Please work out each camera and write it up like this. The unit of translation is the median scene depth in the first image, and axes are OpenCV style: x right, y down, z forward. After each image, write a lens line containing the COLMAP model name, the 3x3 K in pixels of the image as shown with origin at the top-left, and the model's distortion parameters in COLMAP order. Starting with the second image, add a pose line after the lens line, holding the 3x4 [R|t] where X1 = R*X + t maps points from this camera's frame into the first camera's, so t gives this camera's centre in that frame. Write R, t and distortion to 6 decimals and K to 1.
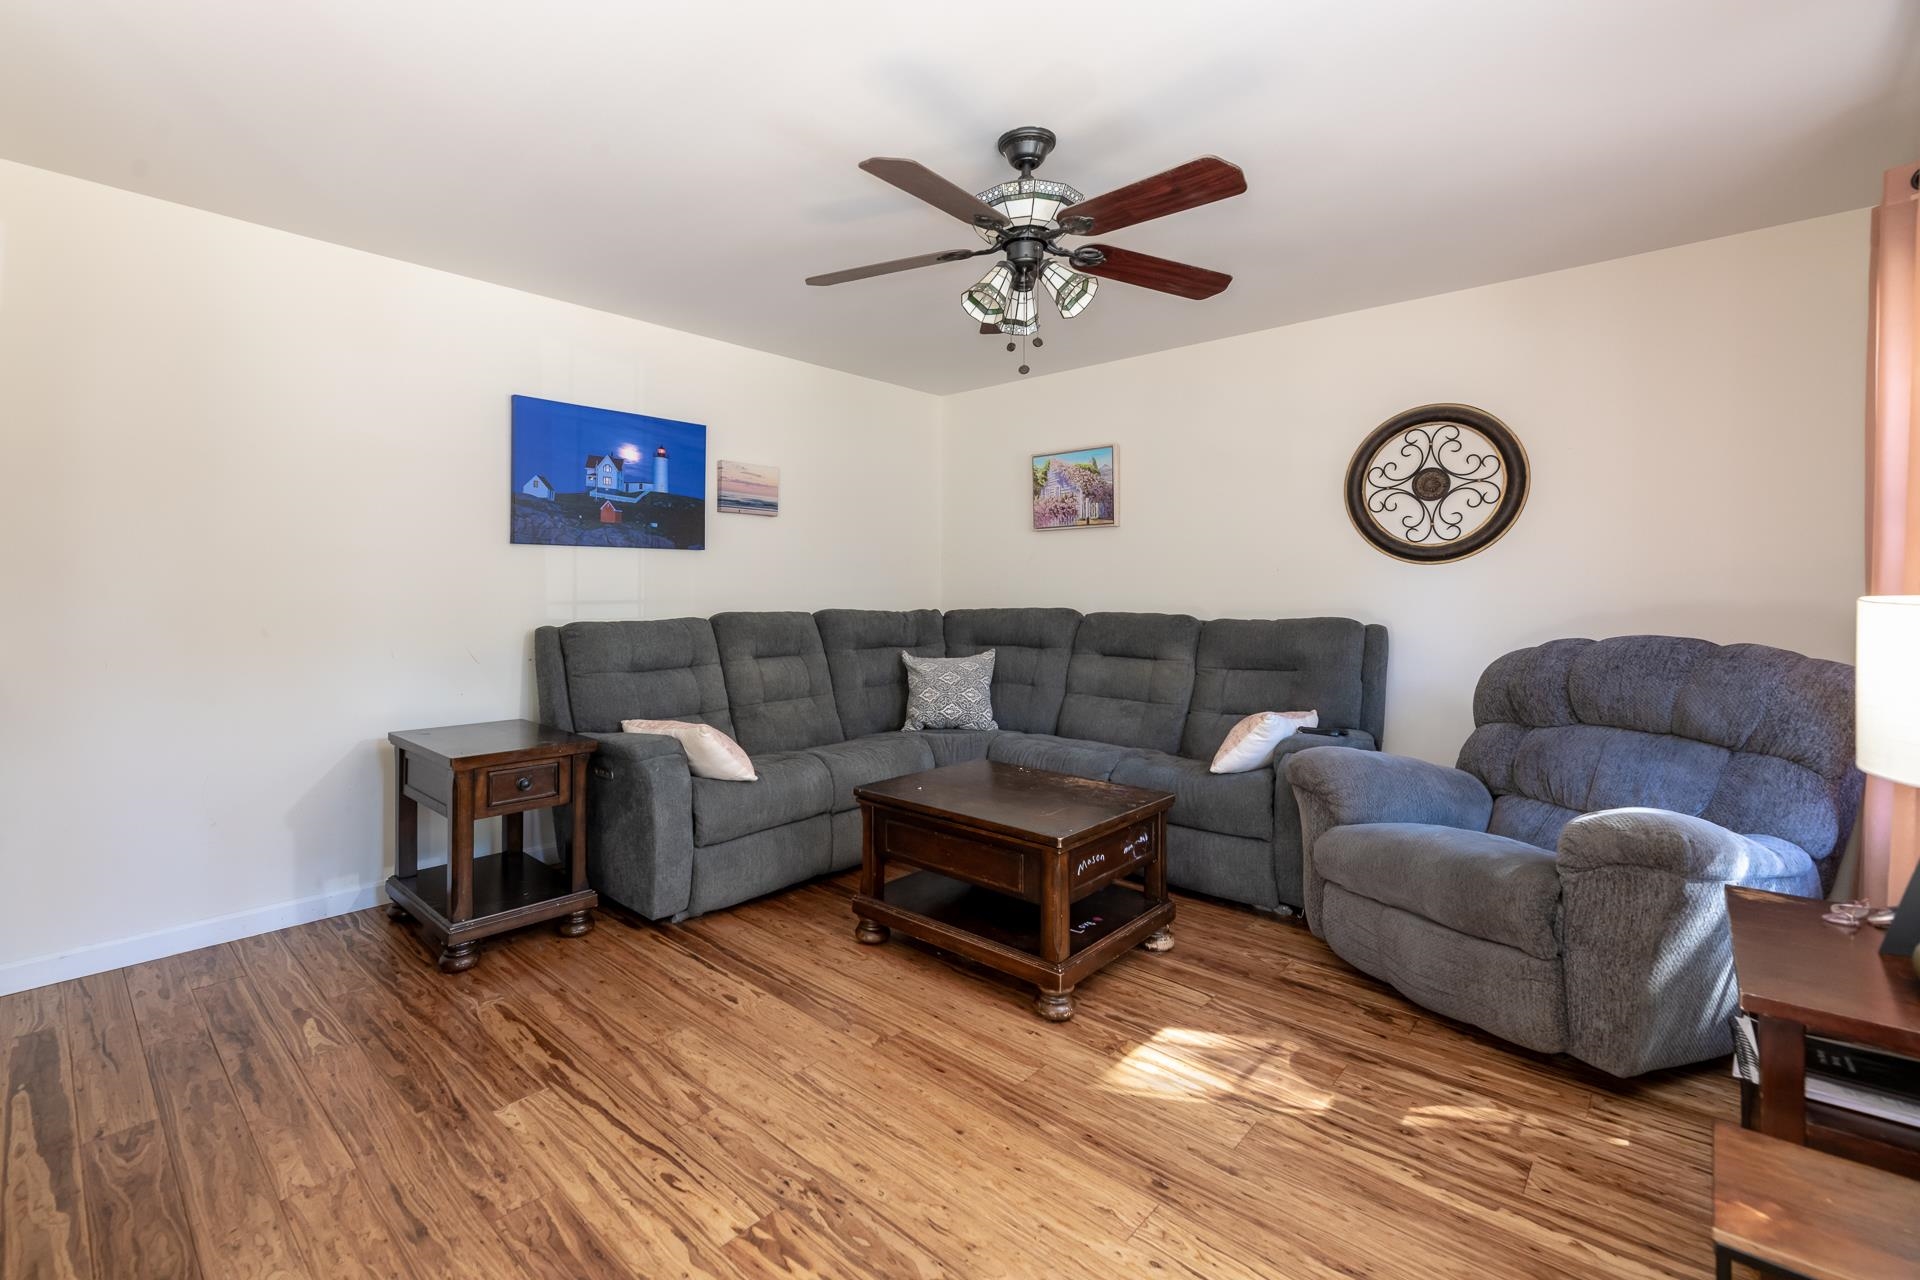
lens RADIAL K [[822.4, 0, 940.4], [0, 822.4, 588.4], [0, 0, 1]] dist [0.001945, 0.000413]
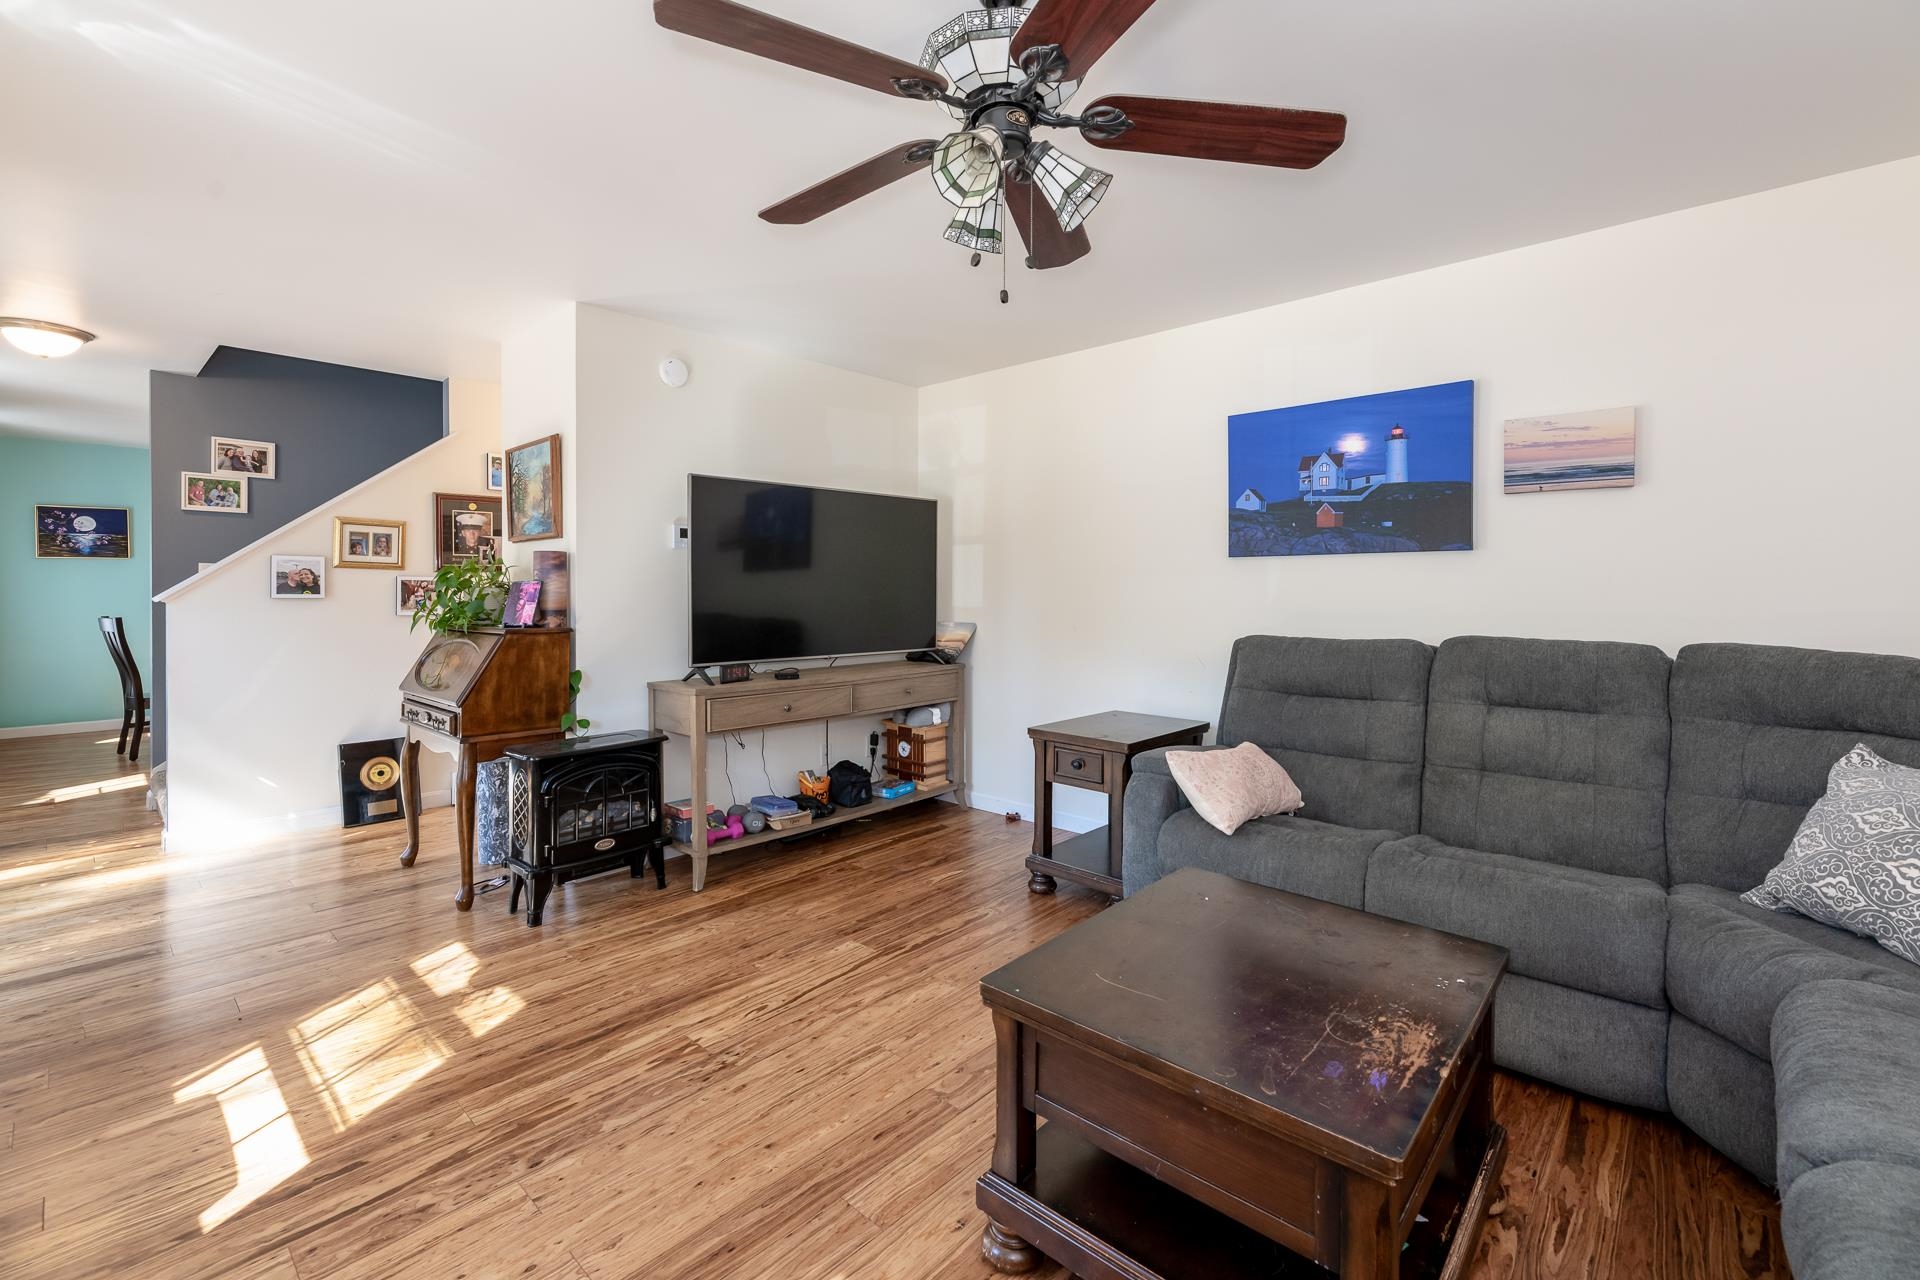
lens RADIAL K [[822.4, 0, 940.4], [0, 822.4, 588.4], [0, 0, 1]] dist [0.001945, 0.000413]
pose [[-0.005799, -0.004542, -0.999973, 0.538371], [-0.004141, 0.999981, -0.004519, -0.008286], [0.999975, 0.004114, -0.005818, 0.634469]]
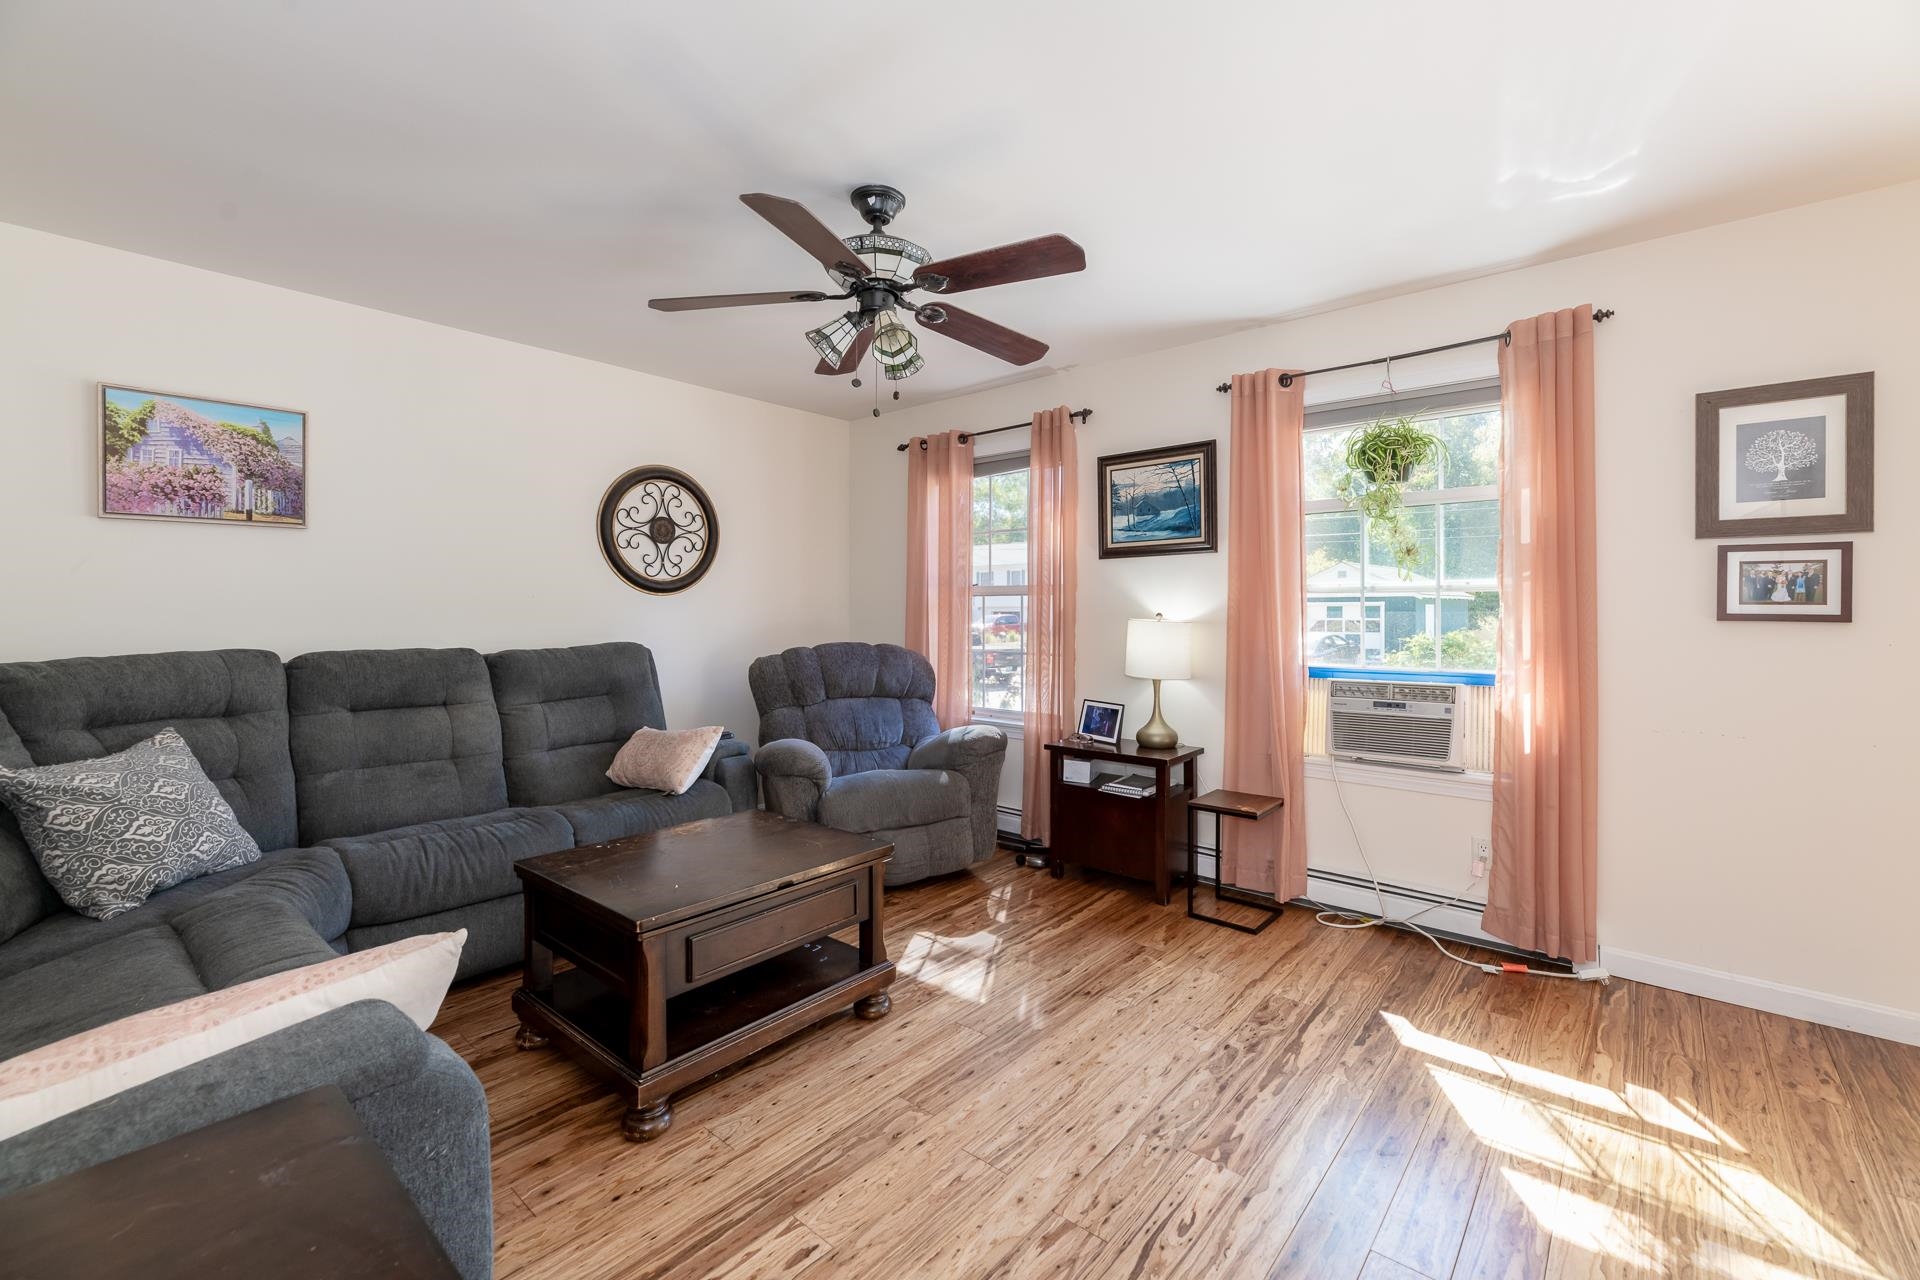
lens RADIAL K [[812.7, 0, 912.8], [0, 812.7, 605.3], [0, 0, 1]] dist [0.001488, 0.000046]
pose [[0.011067, 0.005865, 0.999922, -0.623594], [0.002974, 0.999978, -0.005898, -0.006709], [-0.999934, 0.003039, 0.011049, 0.628285]]
